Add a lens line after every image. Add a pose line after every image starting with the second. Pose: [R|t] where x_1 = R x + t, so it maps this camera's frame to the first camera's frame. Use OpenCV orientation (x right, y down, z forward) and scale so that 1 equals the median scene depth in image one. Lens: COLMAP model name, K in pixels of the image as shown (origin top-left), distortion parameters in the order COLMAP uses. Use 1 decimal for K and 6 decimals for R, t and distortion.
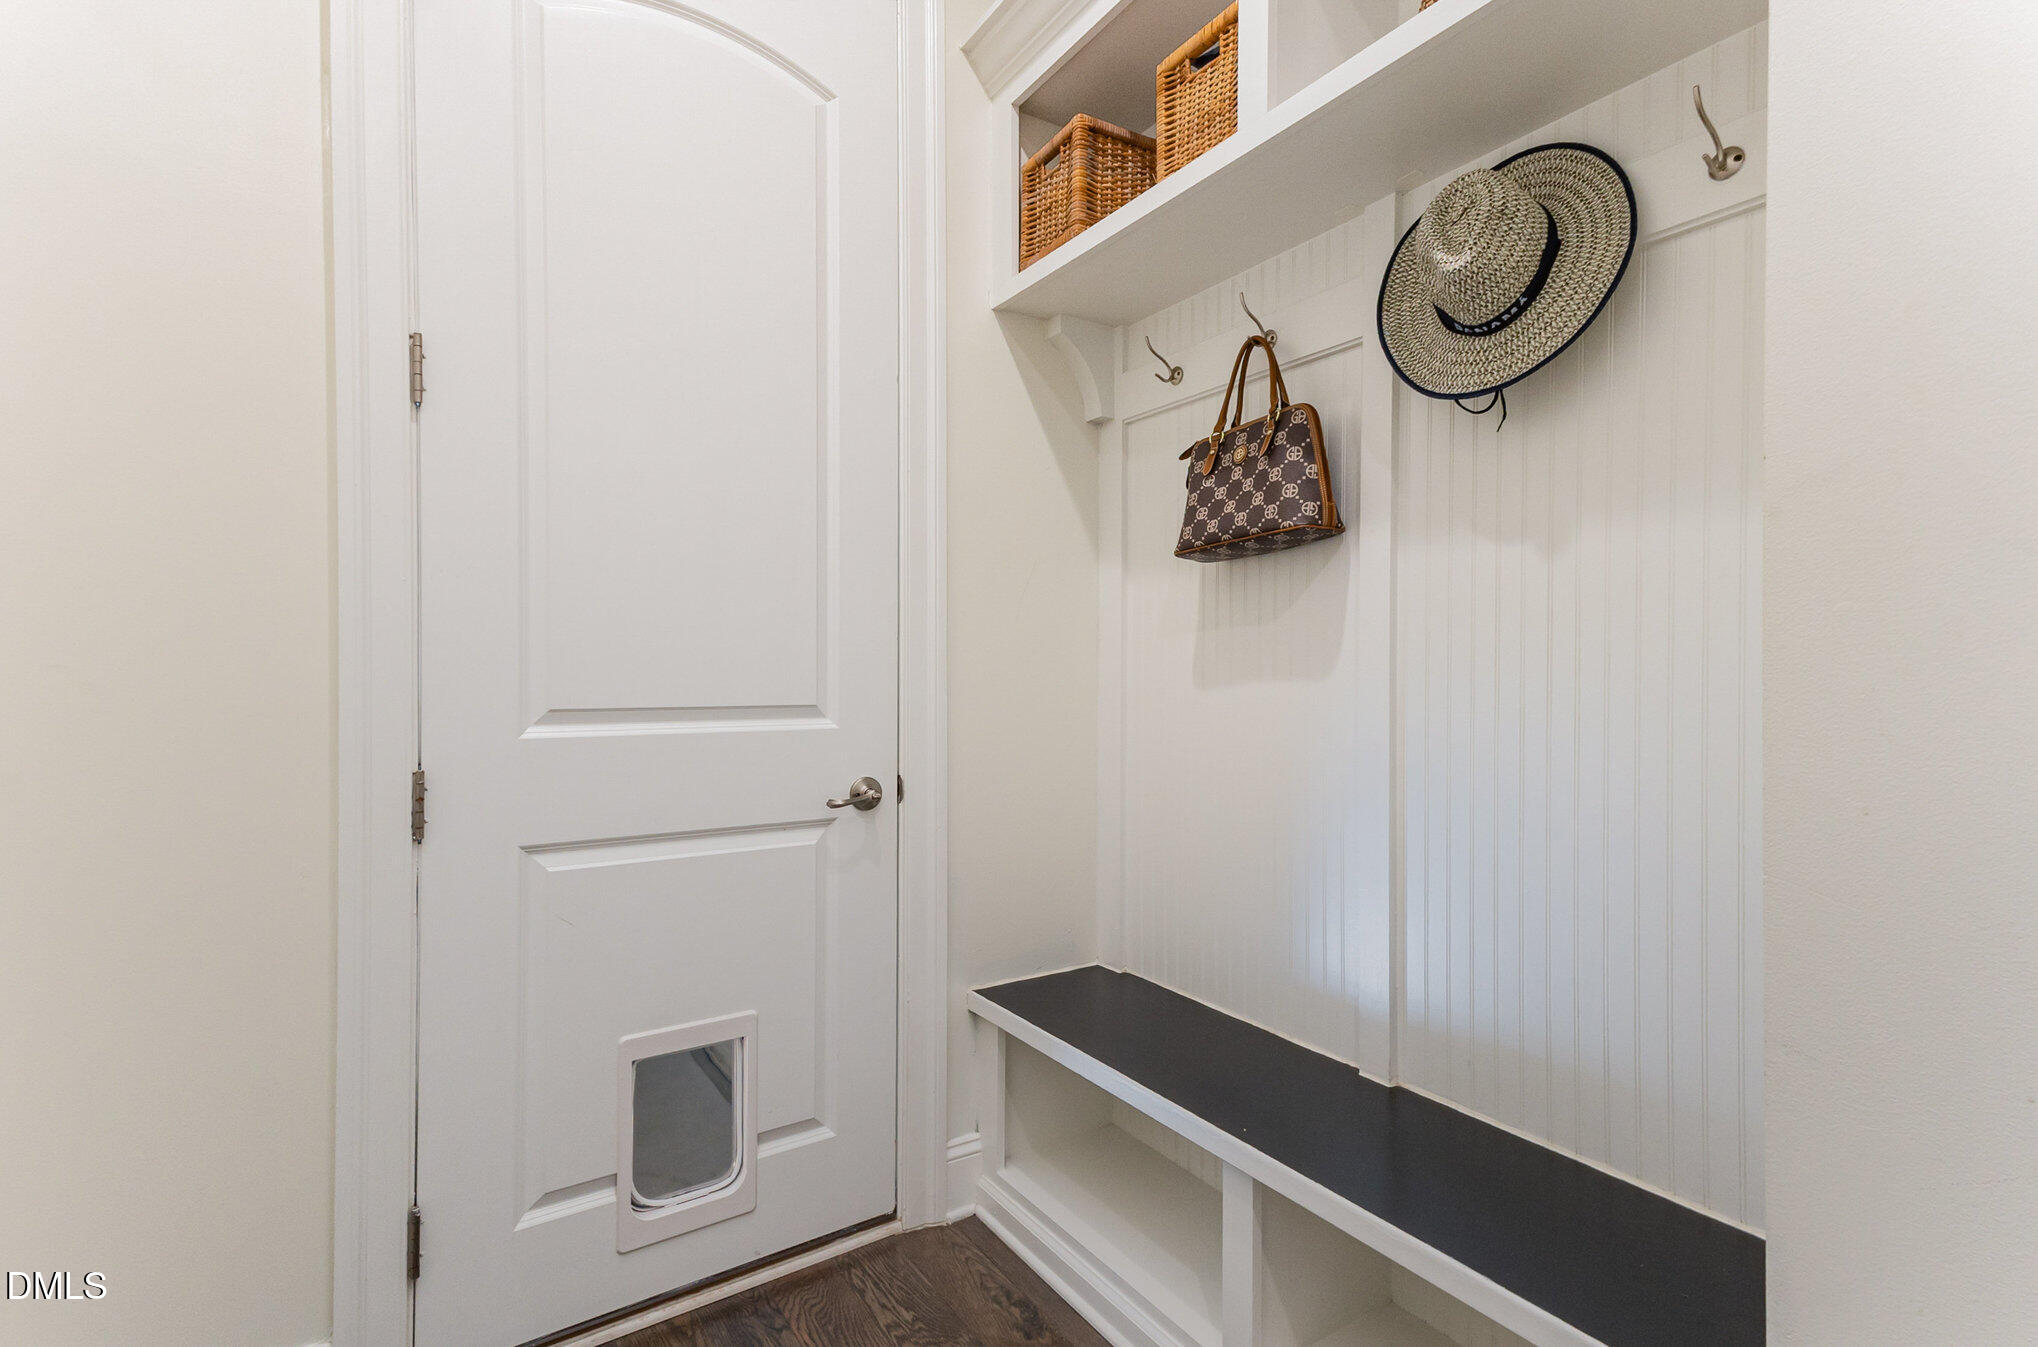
lens RADIAL K [[958.6, 0, 1022.5], [0, 958.6, 670.9], [0, 0, 1]] dist [0.017117, -0.000989]
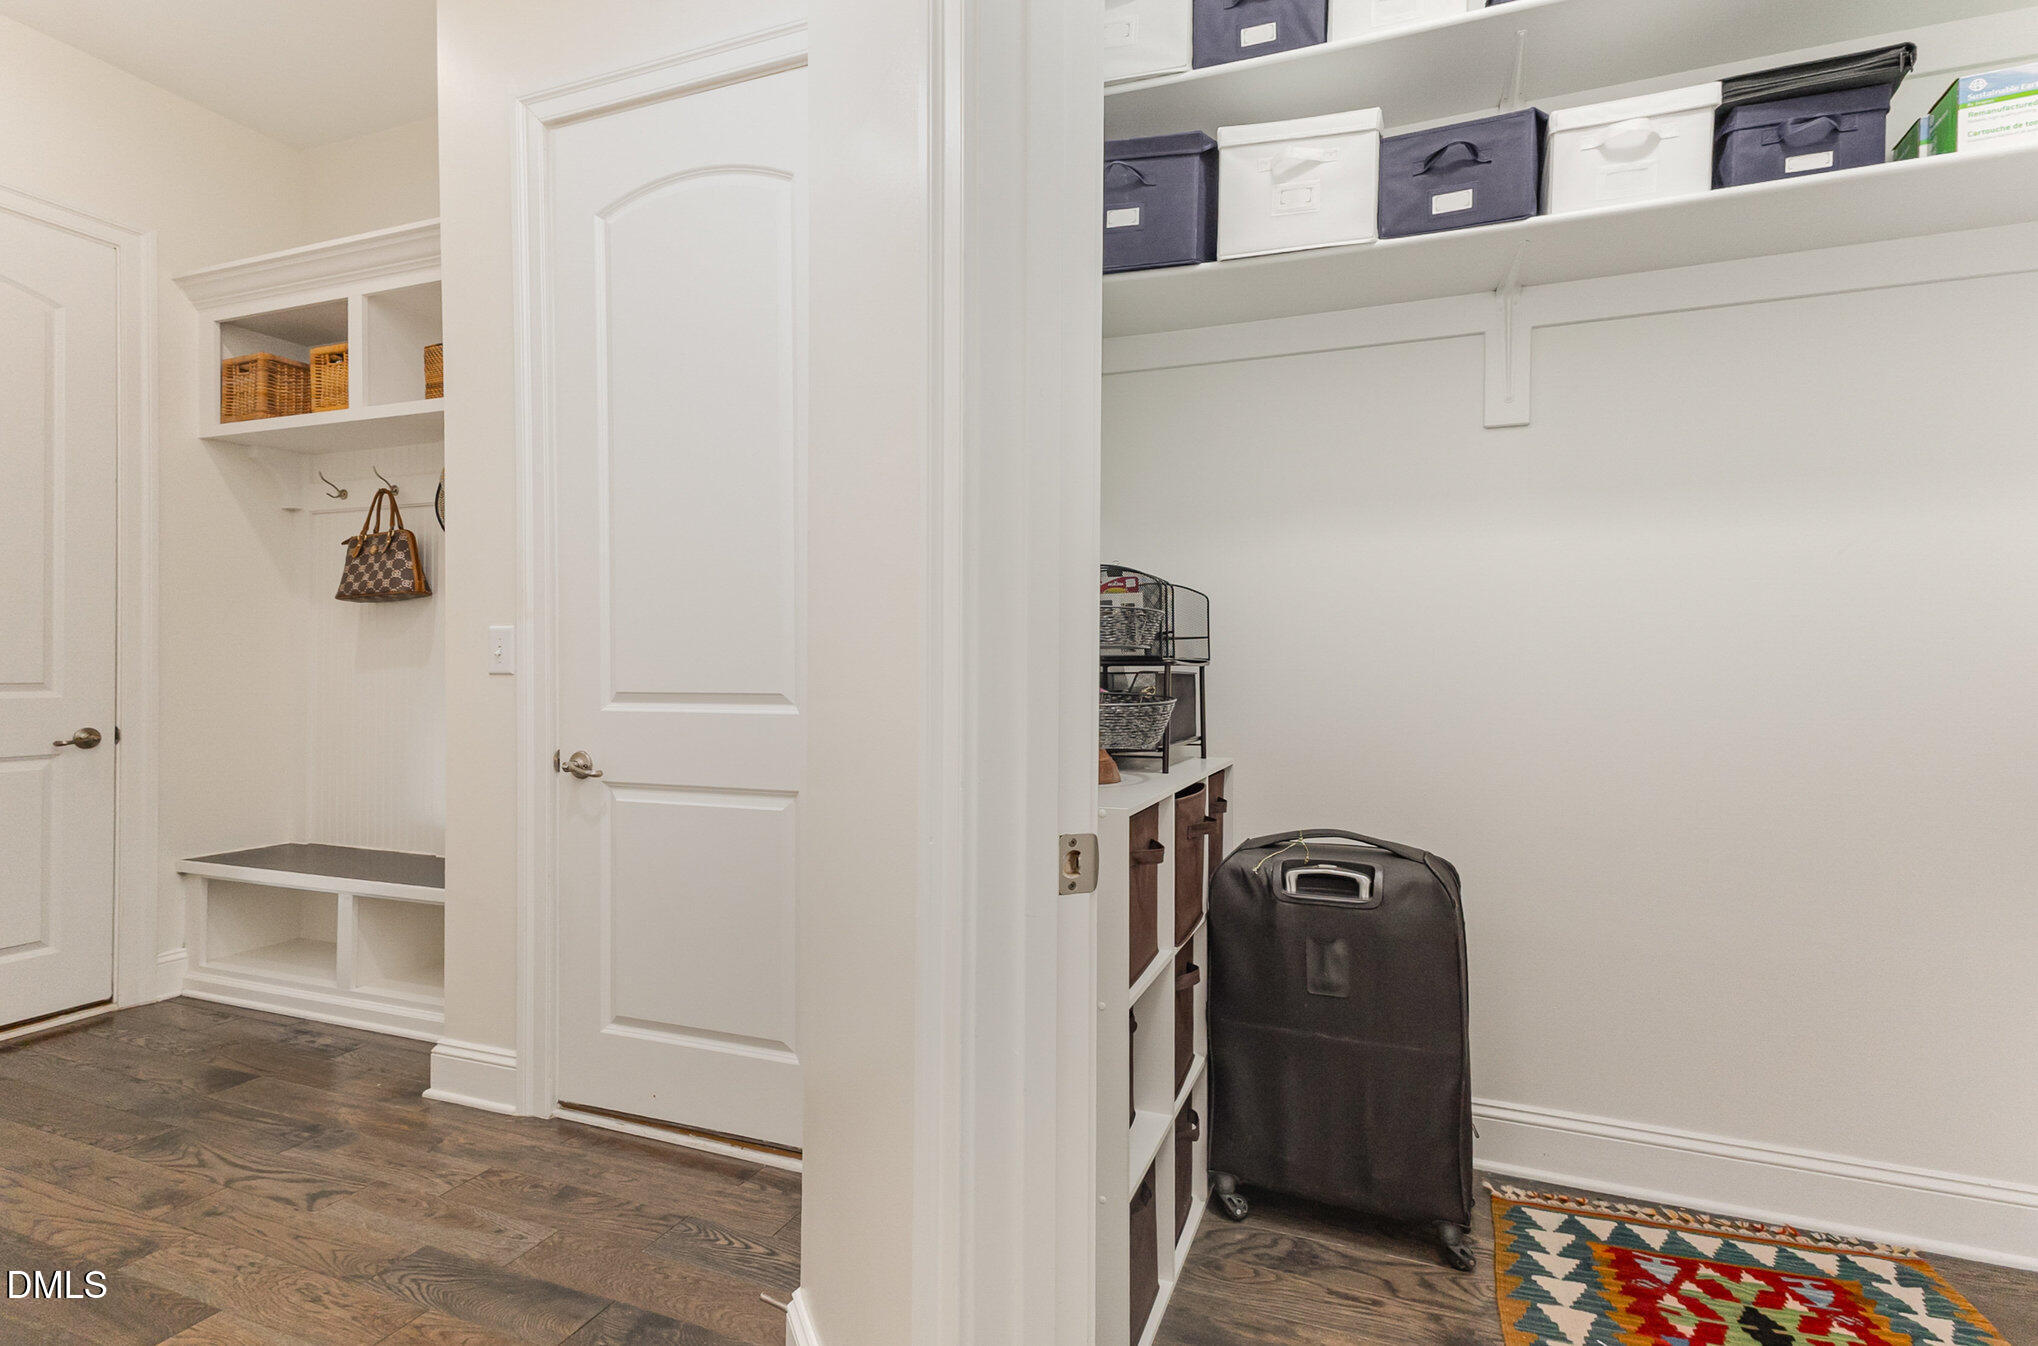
lens RADIAL K [[958.6, 0, 1073.9], [0, 958.6, 680.8], [0, 0, 1]] dist [0.017117, -0.000989]
pose [[0.781465, 0.002345, 0.623944, 0.112321], [-0.003495, 0.999994, 0.000619, 0.030002], [-0.623939, -0.002665, 0.781469, -1.355959]]
